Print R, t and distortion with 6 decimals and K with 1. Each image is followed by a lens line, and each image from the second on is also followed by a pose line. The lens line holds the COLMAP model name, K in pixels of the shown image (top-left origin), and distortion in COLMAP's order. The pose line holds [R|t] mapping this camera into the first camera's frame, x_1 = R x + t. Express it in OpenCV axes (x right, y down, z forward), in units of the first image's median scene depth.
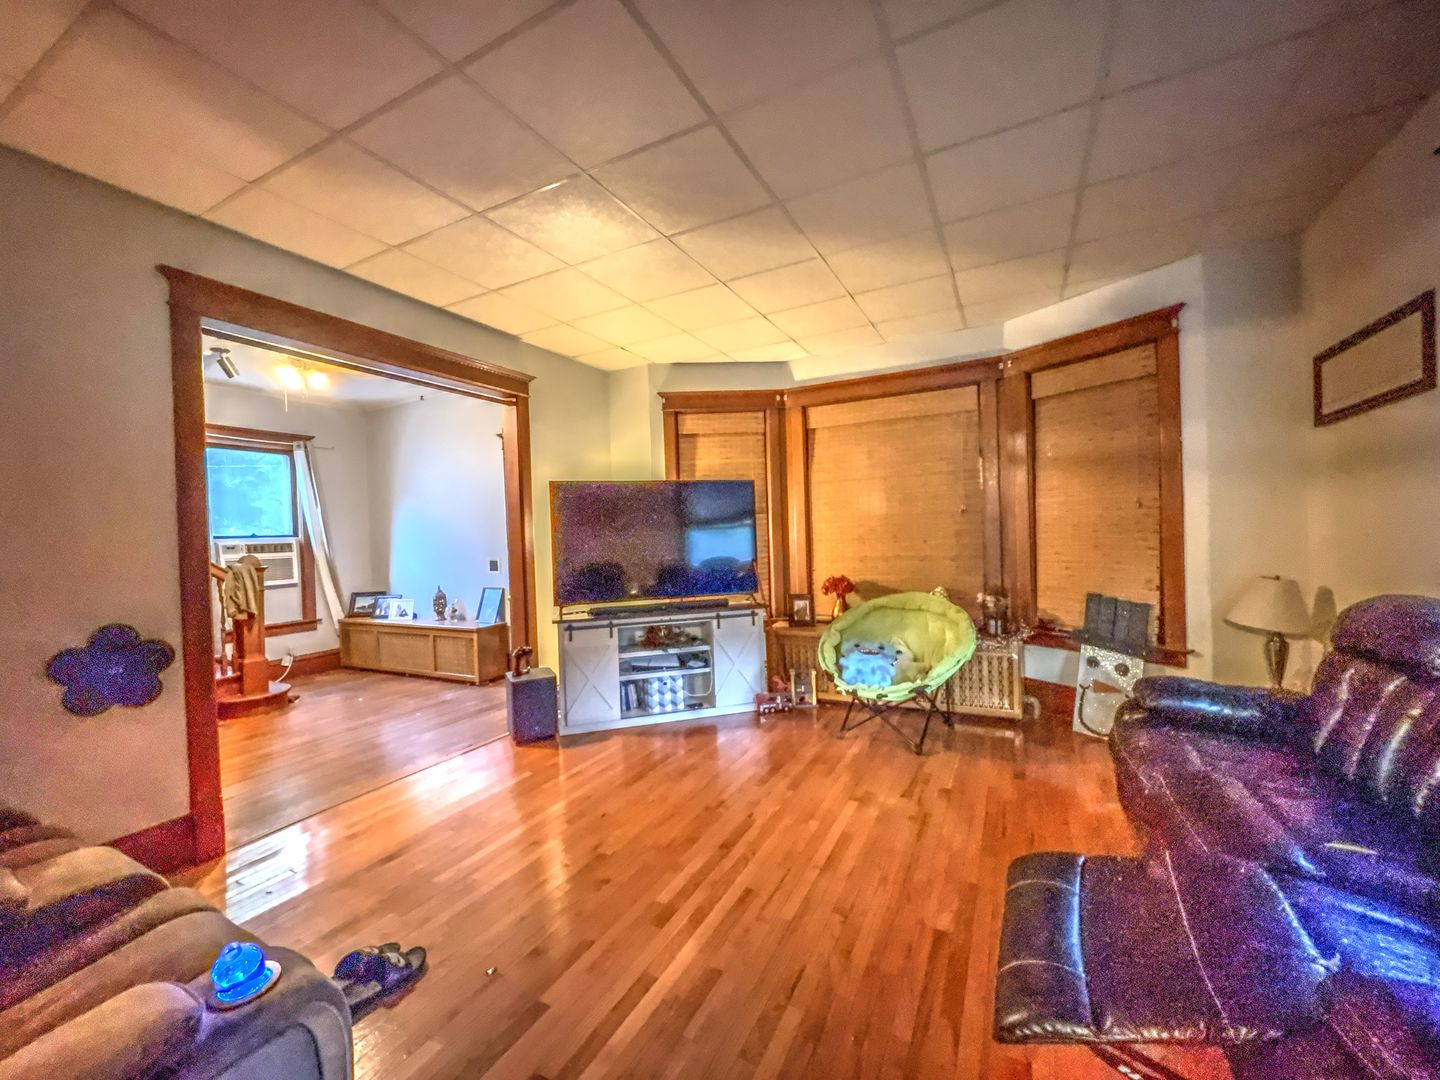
lens RADIAL K [[575.1, 0, 720.0], [0, 575.1, 540.0], [0, 0, 1]] dist [0.000801, 0.000073]
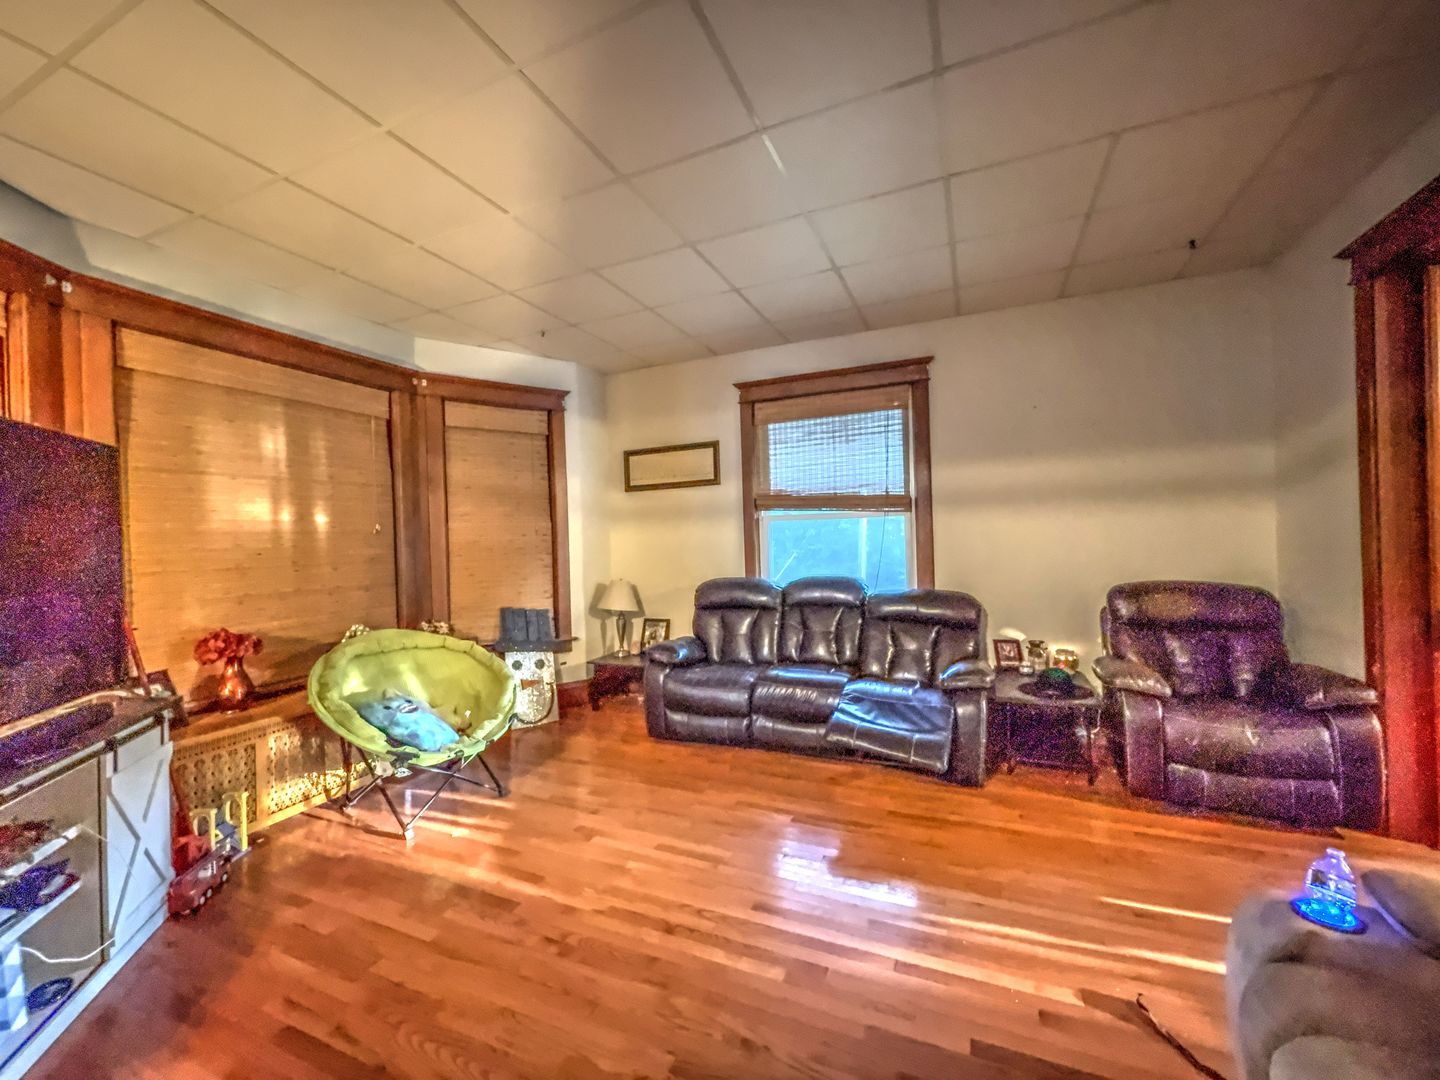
lens RADIAL K [[575.1, 0, 720.0], [0, 575.1, 540.0], [0, 0, 1]] dist [0.000801, 0.000073]
pose [[-0.058538, 0.034539, 0.997688, -0.528823], [0.040237, 0.998671, -0.032212, 0.011510], [-0.997474, 0.038258, -0.059850, 0.620771]]
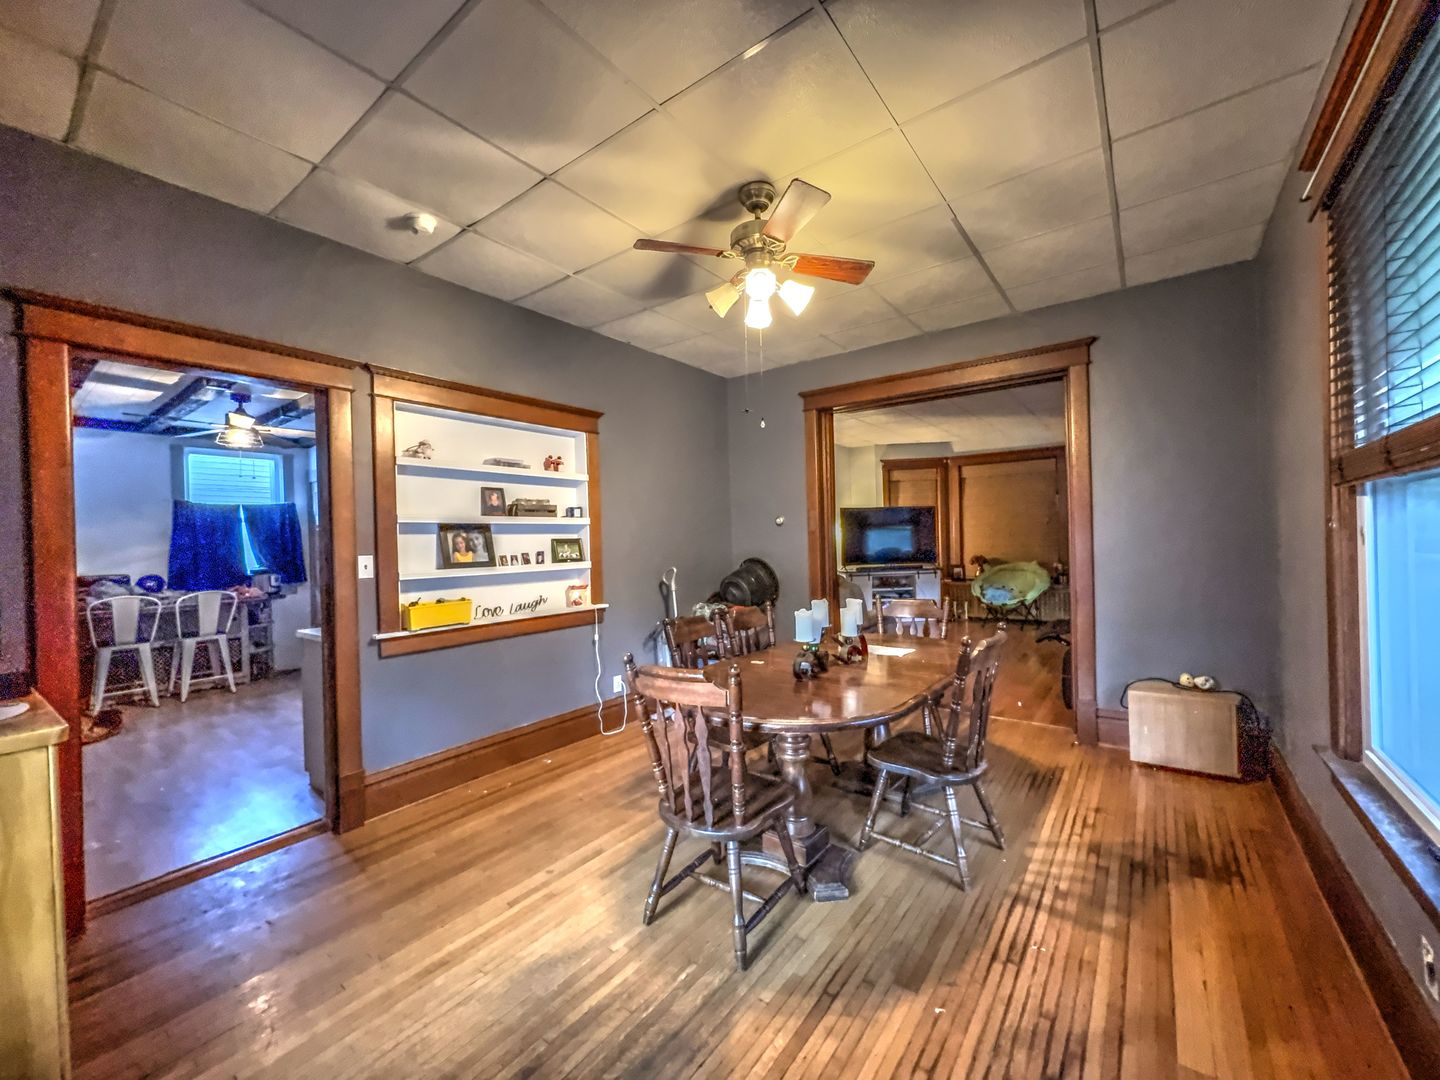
lens RADIAL K [[575.1, 0, 720.0], [0, 575.1, 540.0], [0, 0, 1]] dist [0.000801, 0.000073]
pose [[0.986243, 0.009948, -0.165001, -0.407328], [-0.010172, 0.999948, -0.000513, 0.026097], [0.164987, 0.002184, 0.986293, -1.280594]]
